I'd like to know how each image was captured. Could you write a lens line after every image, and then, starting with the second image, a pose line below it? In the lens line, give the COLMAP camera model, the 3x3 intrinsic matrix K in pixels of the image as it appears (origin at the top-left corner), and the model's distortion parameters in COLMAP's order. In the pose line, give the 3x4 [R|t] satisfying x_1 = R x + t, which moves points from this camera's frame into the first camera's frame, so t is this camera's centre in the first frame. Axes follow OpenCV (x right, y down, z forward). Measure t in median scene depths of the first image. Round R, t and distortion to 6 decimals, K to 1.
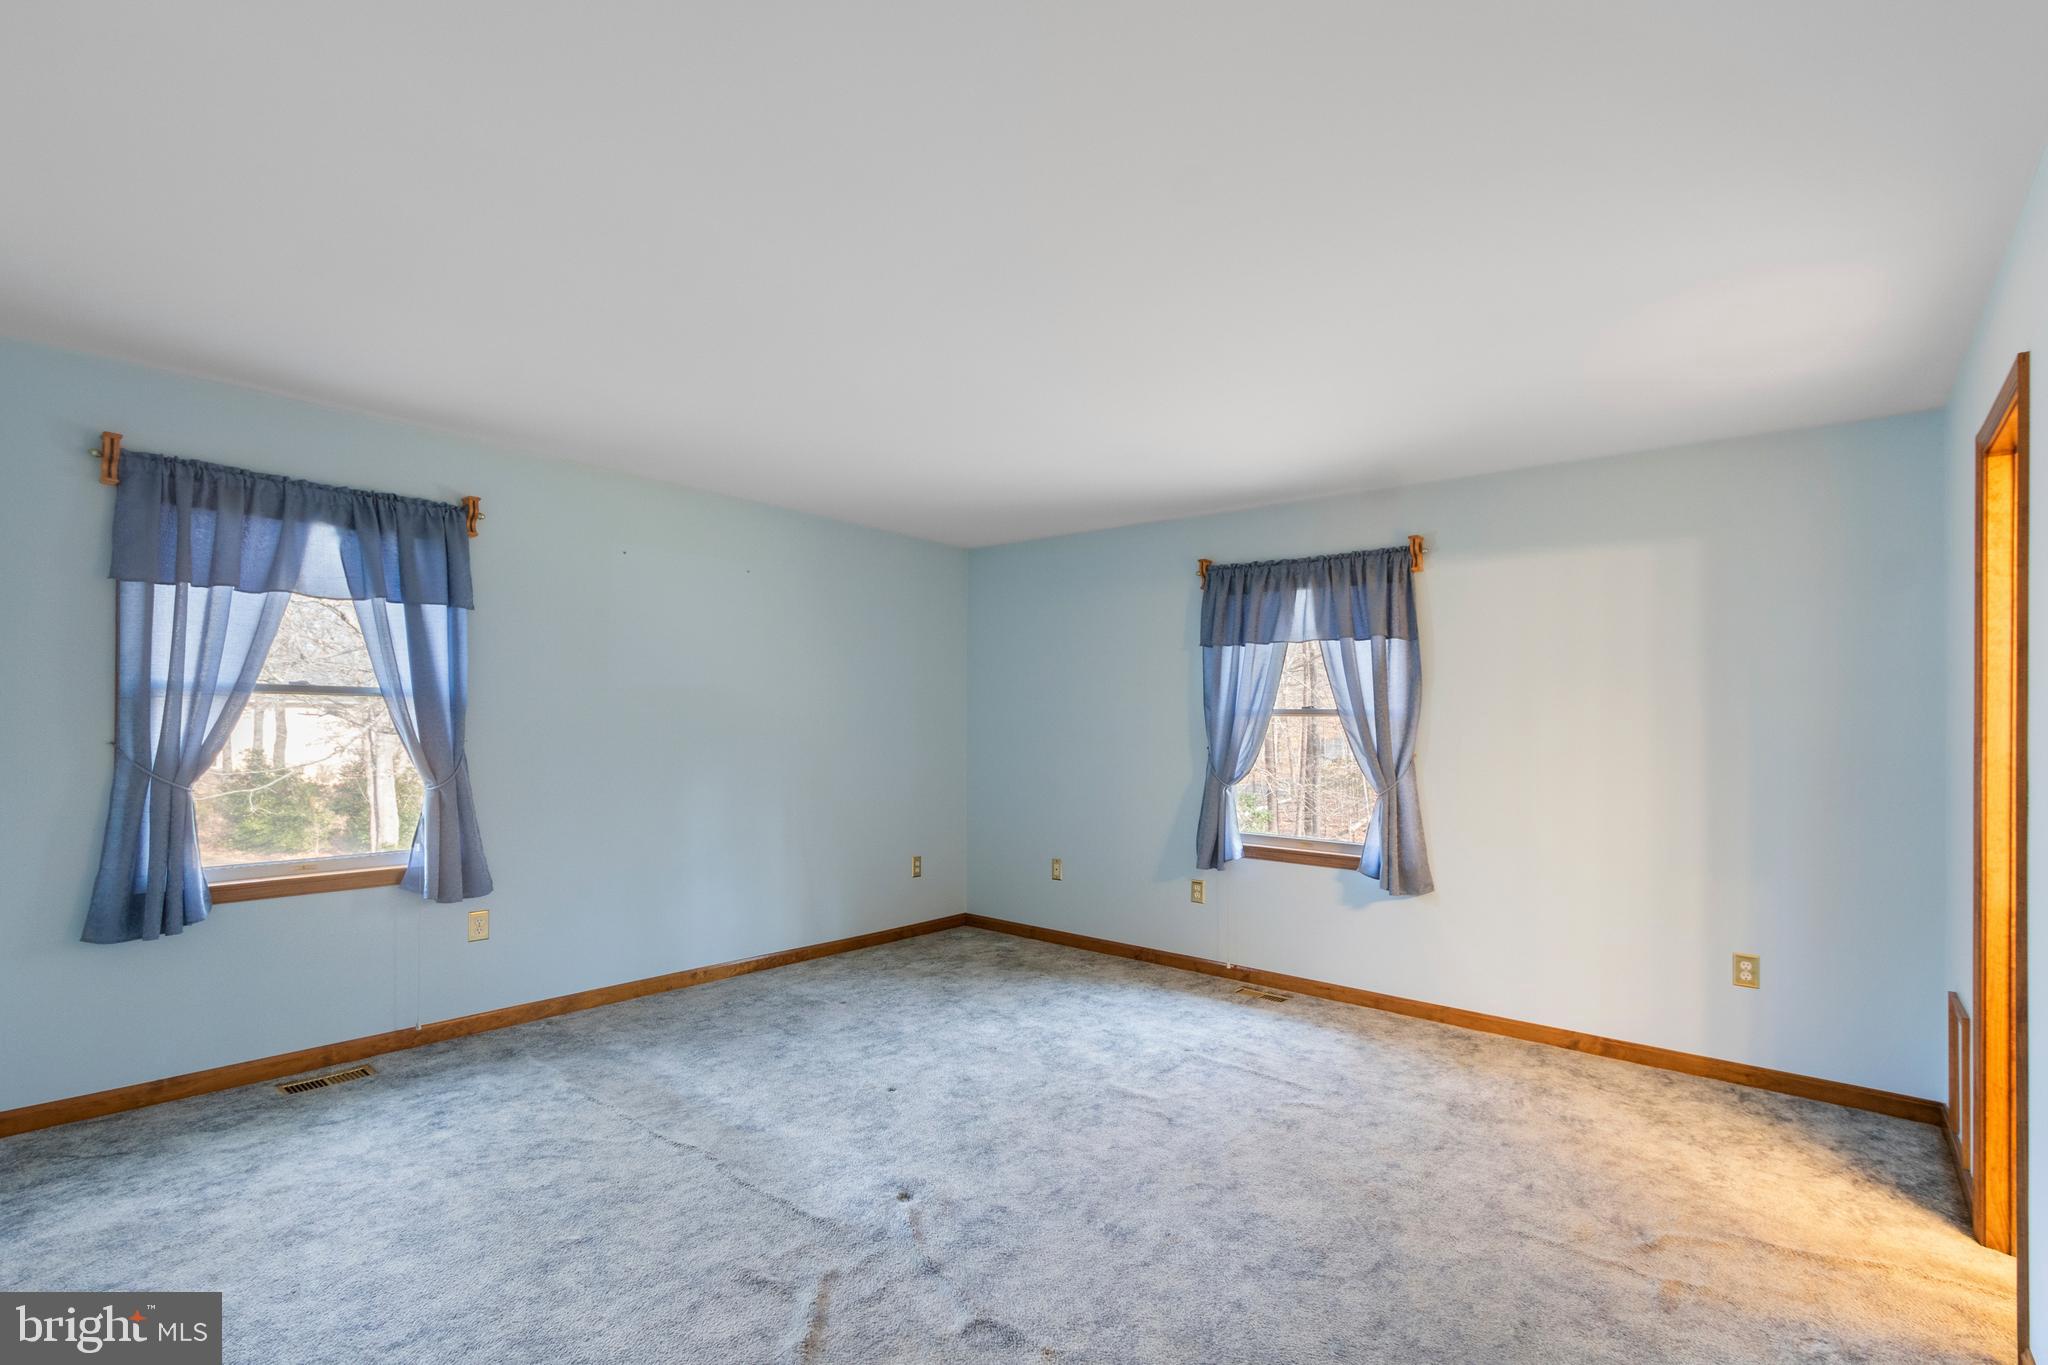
lens RADIAL K [[934.7, 0, 1012.2], [0, 934.7, 699.1], [0, 0, 1]] dist [0.001141, -0.000471]
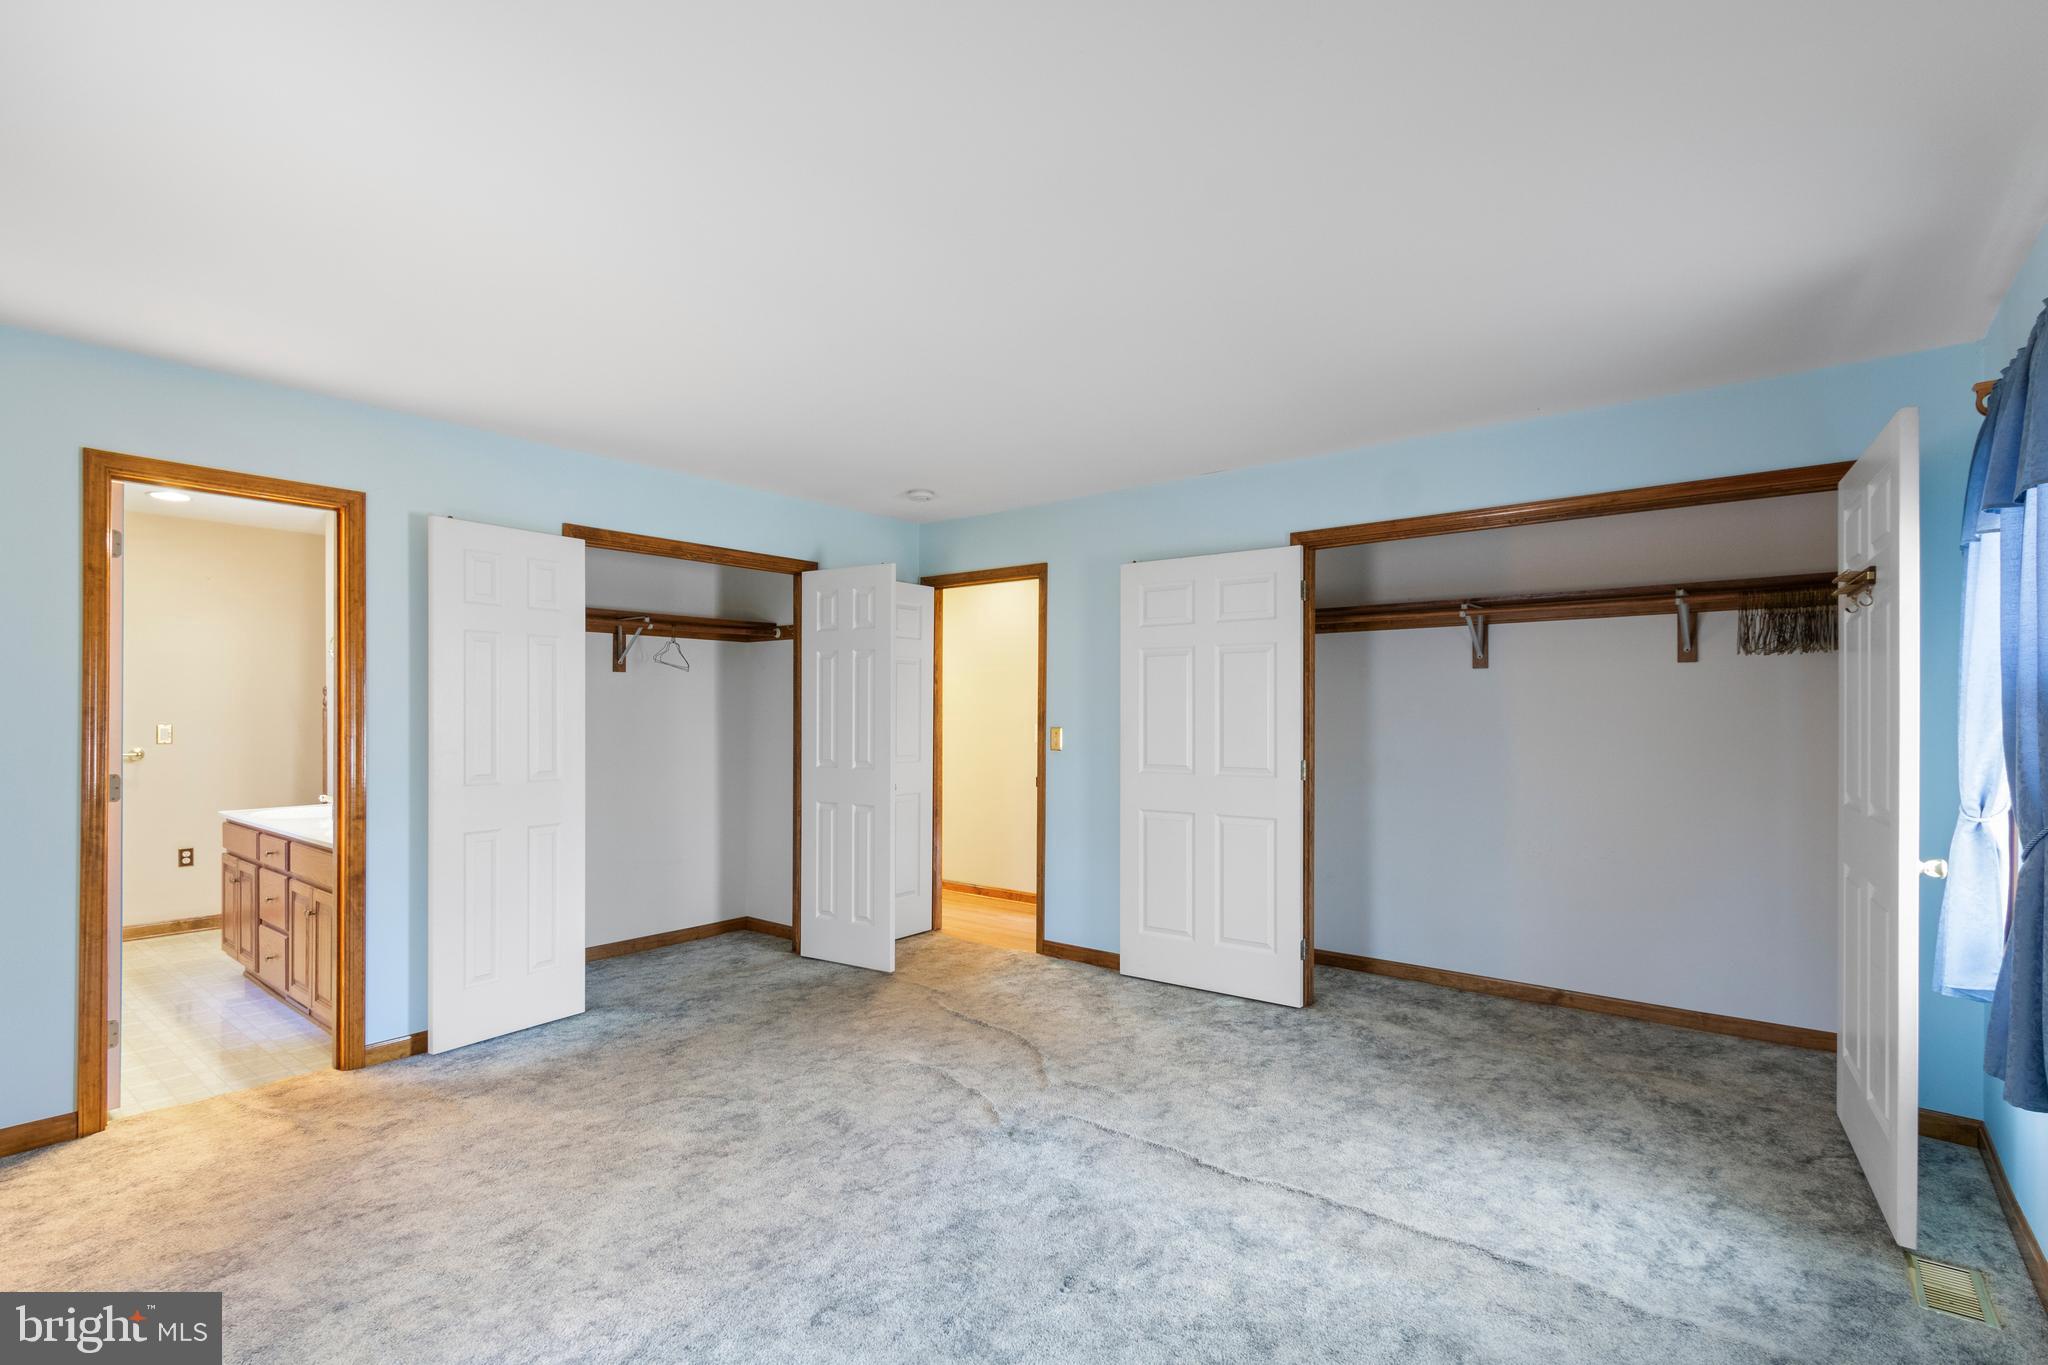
lens RADIAL K [[934.7, 0, 1012.2], [0, 934.7, 699.1], [0, 0, 1]] dist [0.001141, -0.000471]
pose [[-0.999703, -0.020567, -0.013052, -0.094496], [-0.019962, 0.998792, -0.044903, 0.059518], [0.013959, -0.044629, -0.998906, 2.117713]]
